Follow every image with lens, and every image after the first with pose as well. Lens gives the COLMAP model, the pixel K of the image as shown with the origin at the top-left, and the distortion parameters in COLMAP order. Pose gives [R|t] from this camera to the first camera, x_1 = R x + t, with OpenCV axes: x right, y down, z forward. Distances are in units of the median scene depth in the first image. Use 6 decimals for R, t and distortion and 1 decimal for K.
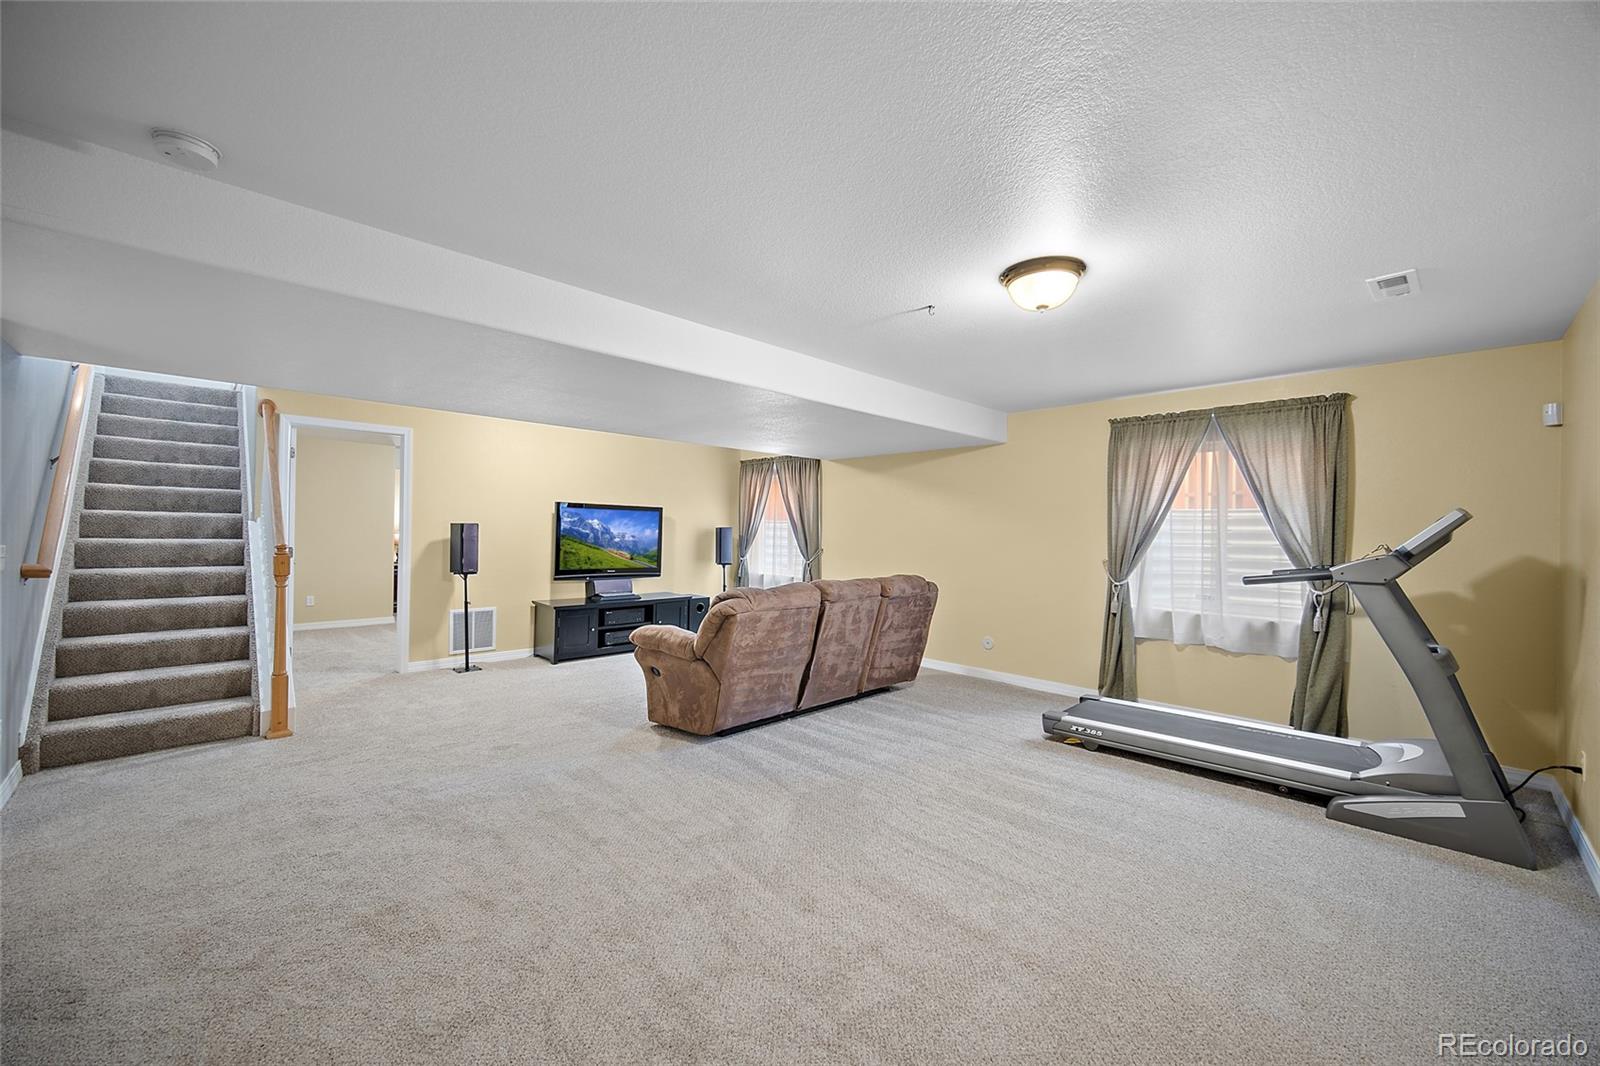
lens RADIAL K [[630.0, 0, 792.6], [0, 630.0, 529.8], [0, 0, 1]] dist [-0.003303, 0.000984]
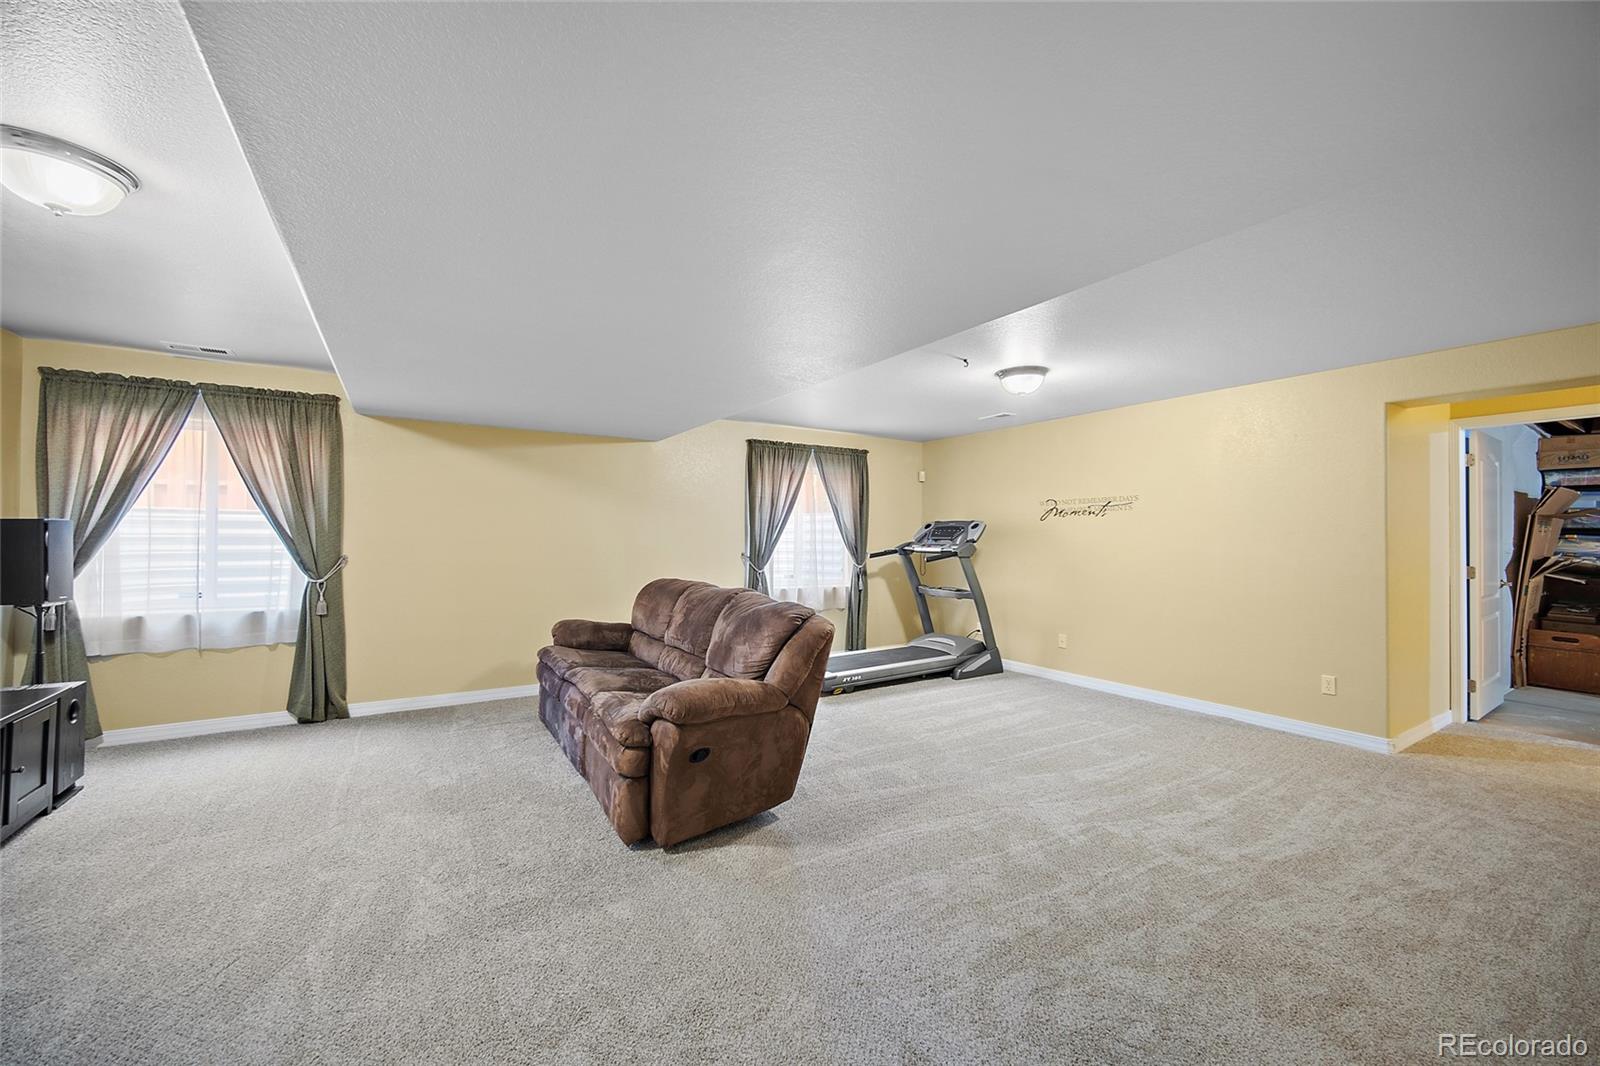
lens RADIAL K [[630.0, 0, 797.2], [0, 630.0, 529.1], [0, 0, 1]] dist [-0.003303, 0.000984]
pose [[0.207192, -0.001909, 0.978298, -0.818798], [-0.005896, 0.999977, 0.003200, -0.003736], [-0.978283, -0.006431, 0.207176, 0.786292]]
